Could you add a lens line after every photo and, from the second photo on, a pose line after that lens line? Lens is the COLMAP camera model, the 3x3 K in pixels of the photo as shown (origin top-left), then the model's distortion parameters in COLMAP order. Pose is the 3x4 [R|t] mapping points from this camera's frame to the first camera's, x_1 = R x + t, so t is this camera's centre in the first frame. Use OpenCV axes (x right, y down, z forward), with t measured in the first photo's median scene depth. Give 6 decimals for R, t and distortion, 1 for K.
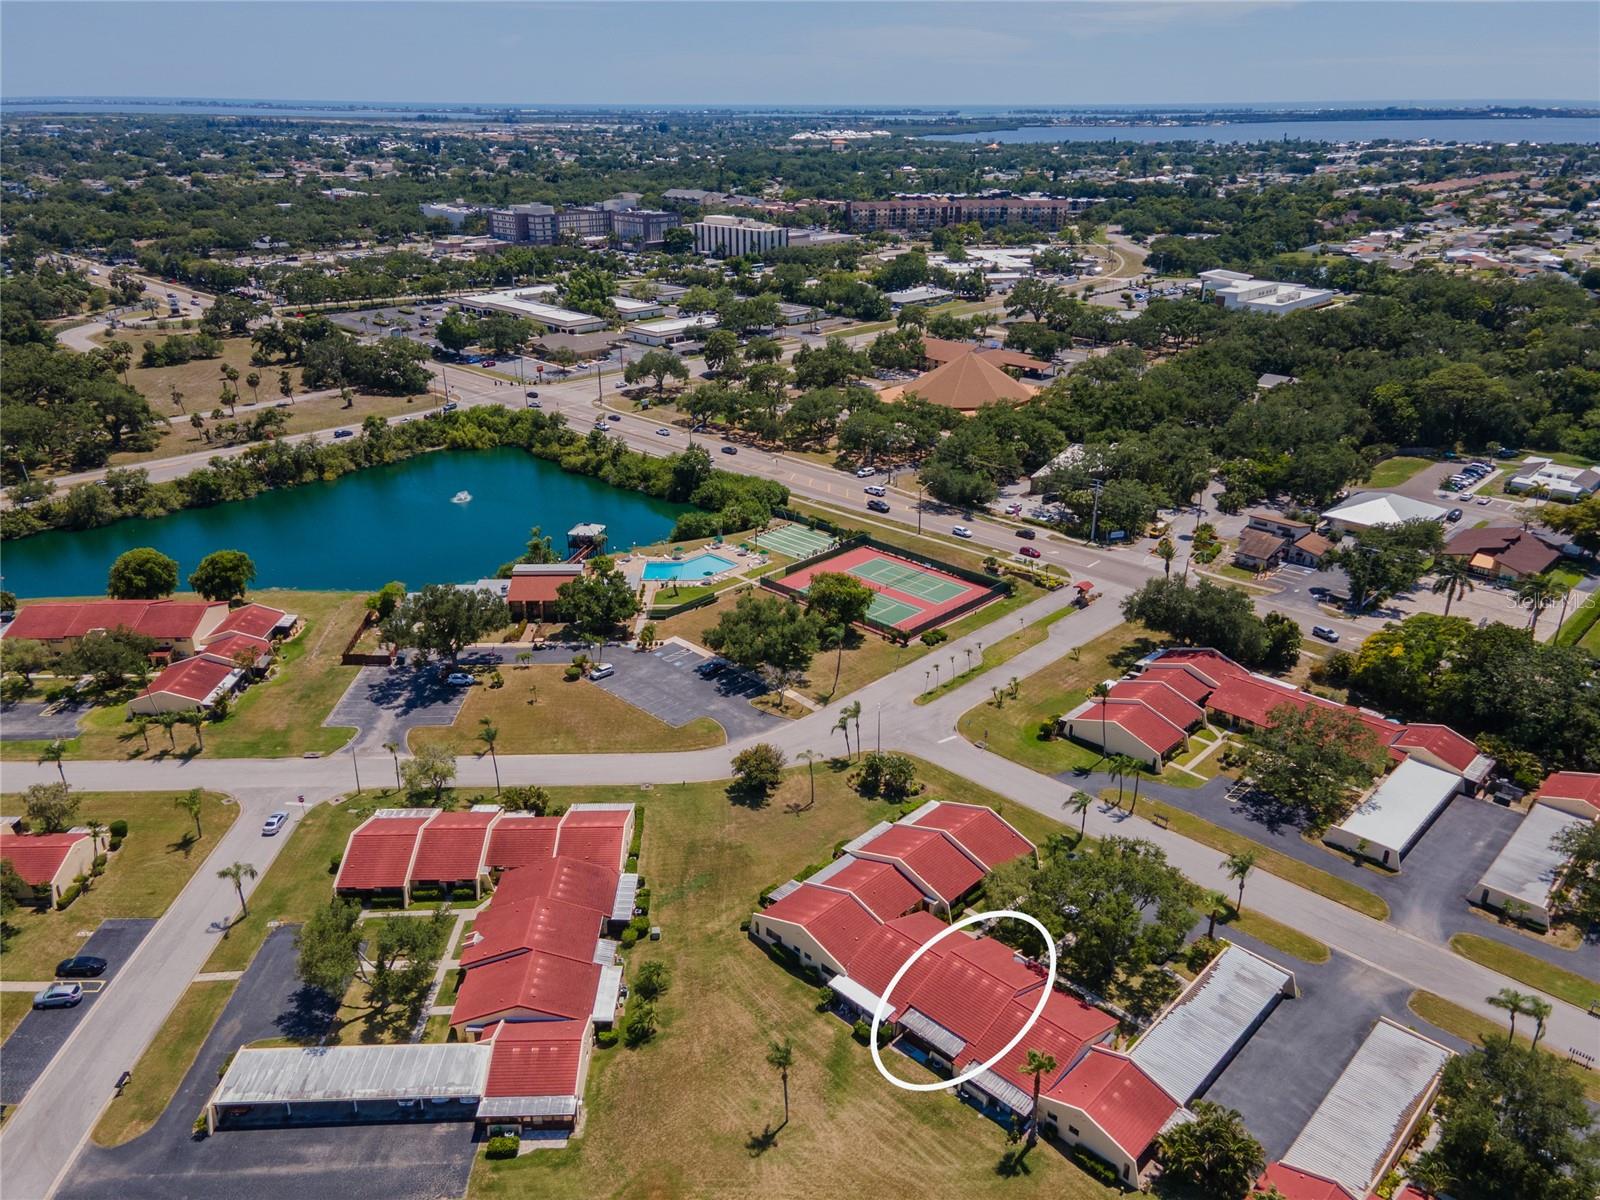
lens RADIAL K [[1170.7, 0, 800.0], [0, 1170.7, 600.0], [0, 0, 1]] dist [0.012680, 0.047871]
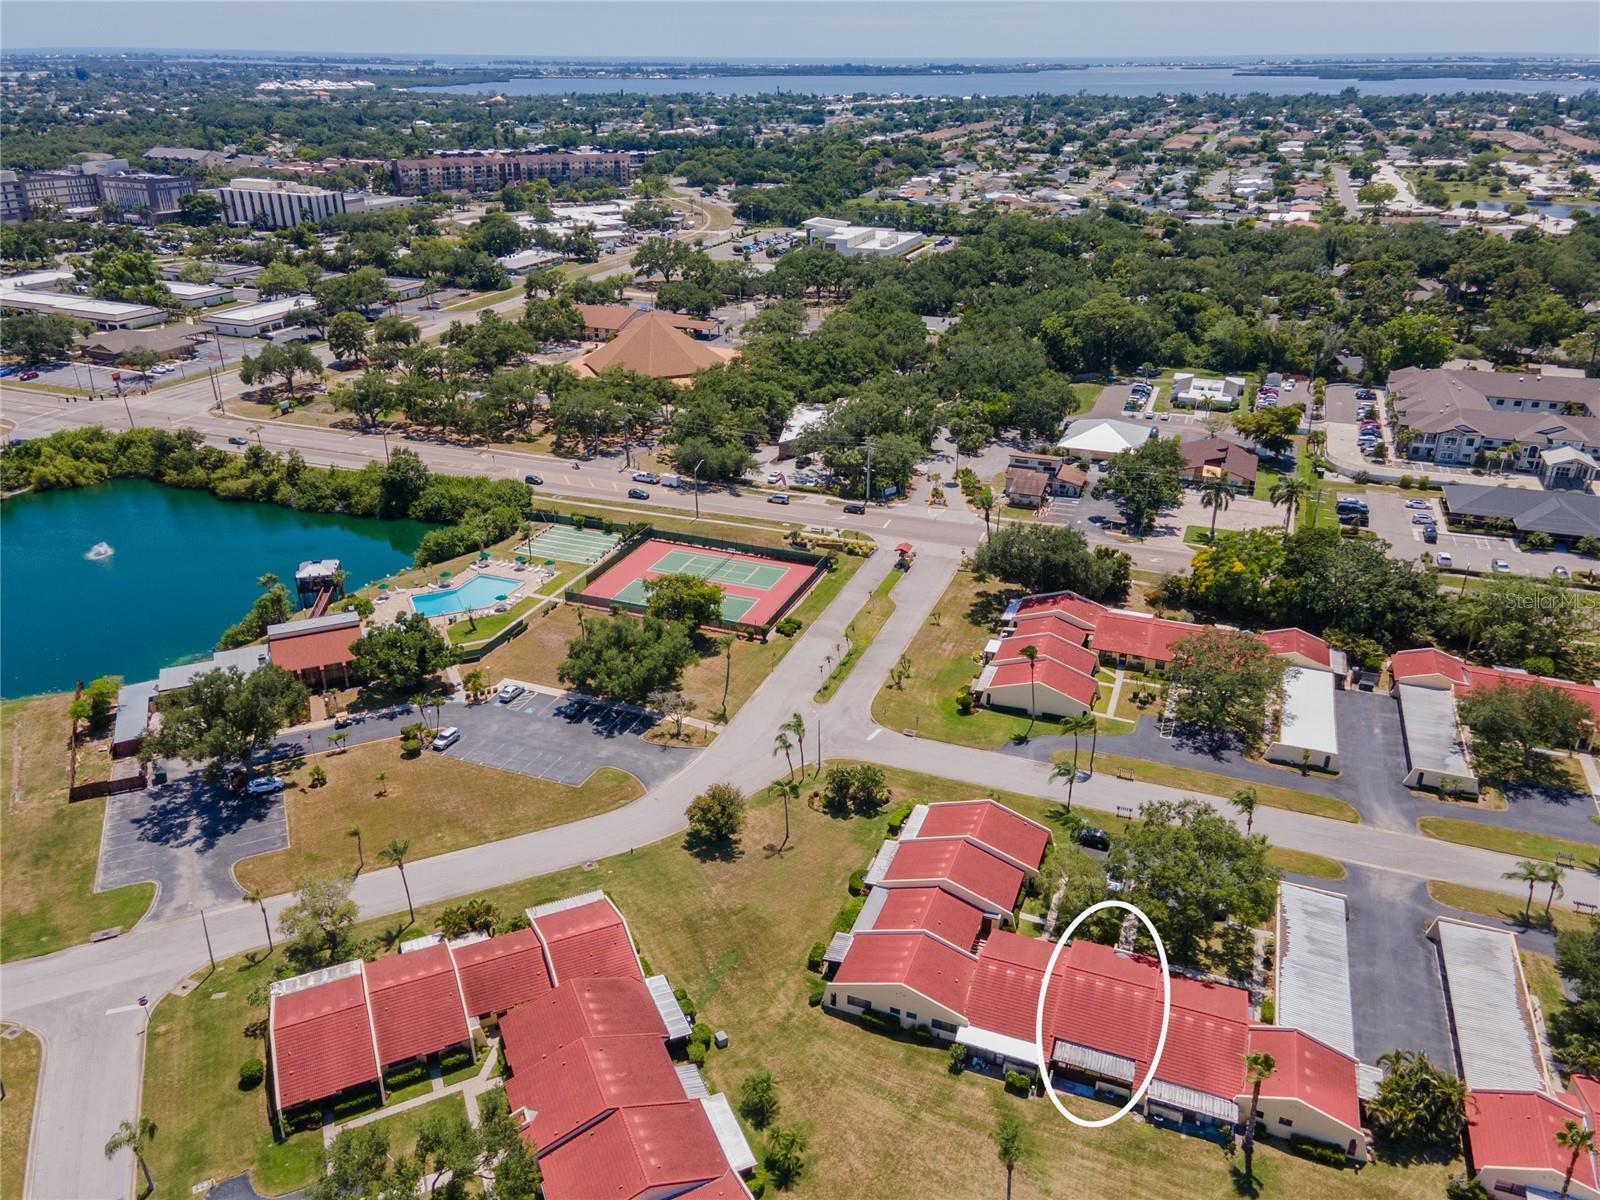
lens RADIAL K [[1192.9, 0, 800.0], [0, 1192.9, 600.0], [0, 0, 1]] dist [0.003356, 0.075098]
pose [[0.919689, -0.162442, 0.357470, -0.179259], [0.152670, 0.986712, 0.055599, -0.034180], [-0.361752, 0.003441, 0.932268, 0.104500]]
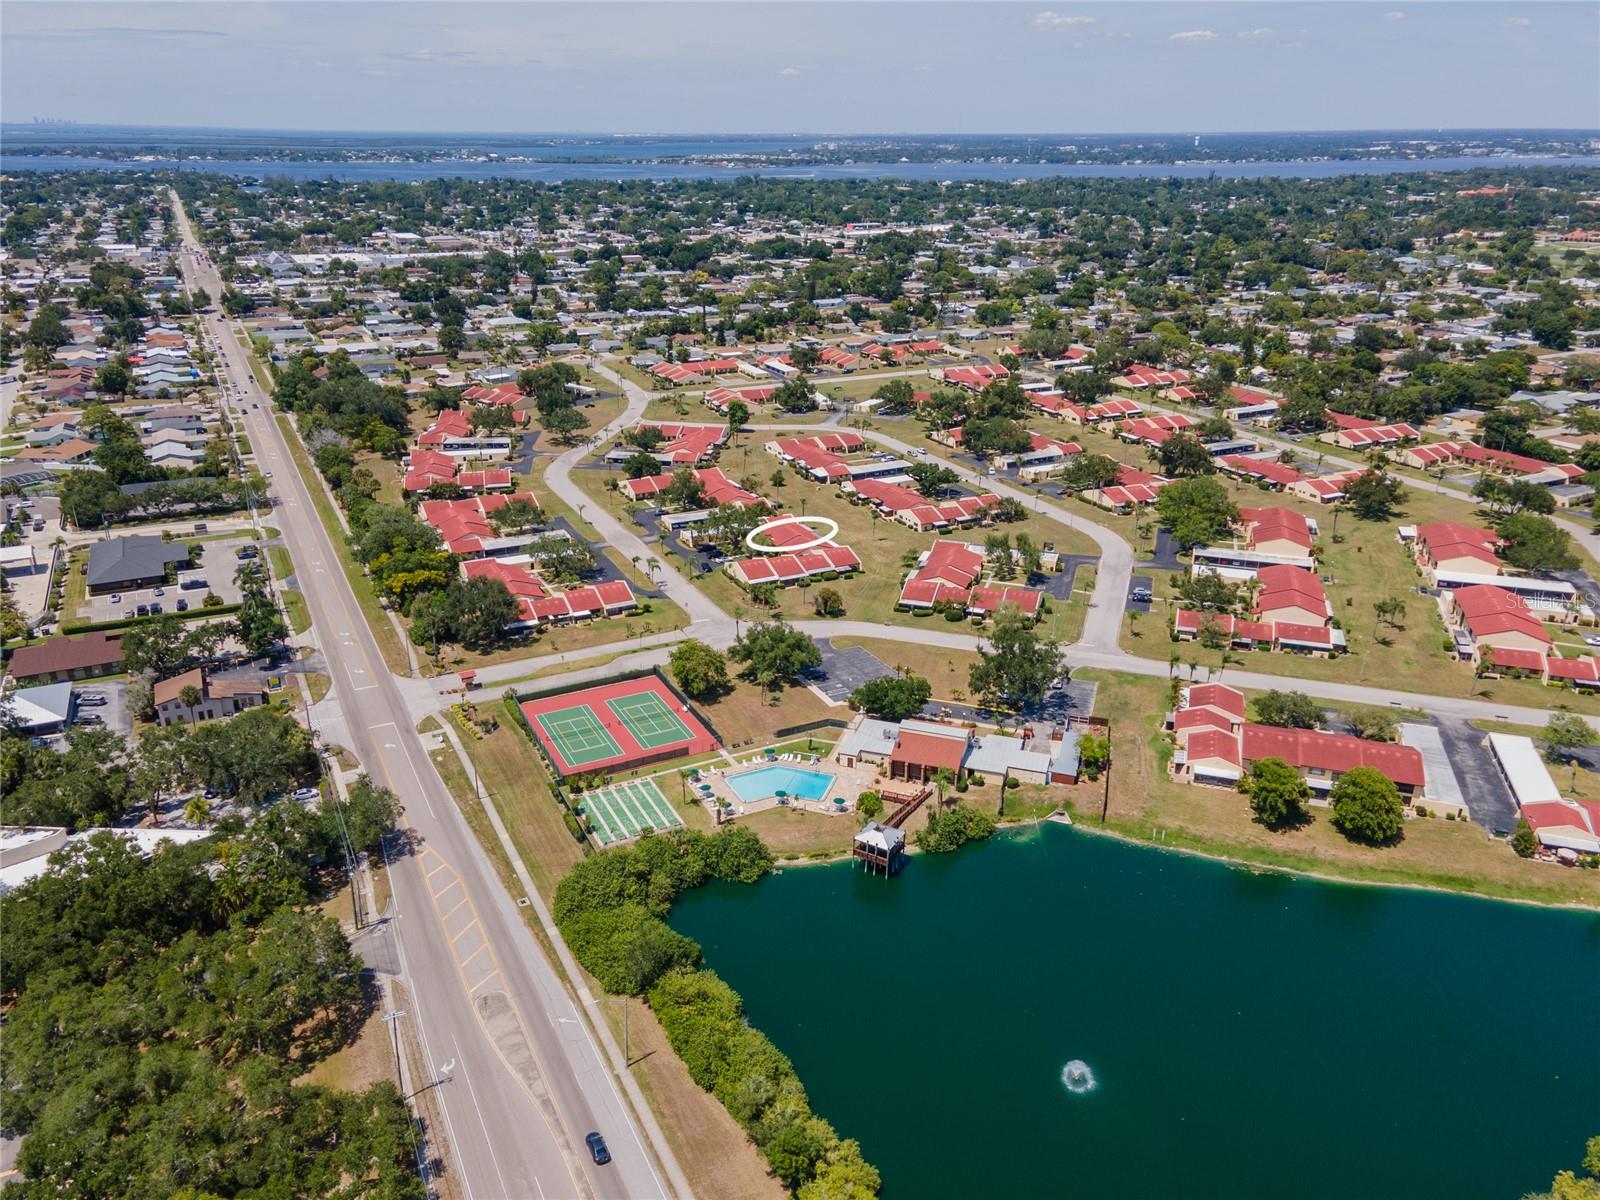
lens RADIAL K [[1170.7, 0, 800.0], [0, 1170.7, 600.0], [0, 0, 1]] dist [0.012680, 0.047871]
pose [[-0.944593, -0.125852, 0.303160, -0.357602], [0.125862, 0.714117, 0.688619, -0.728756], [-0.303156, 0.688621, -0.658709, 1.457774]]
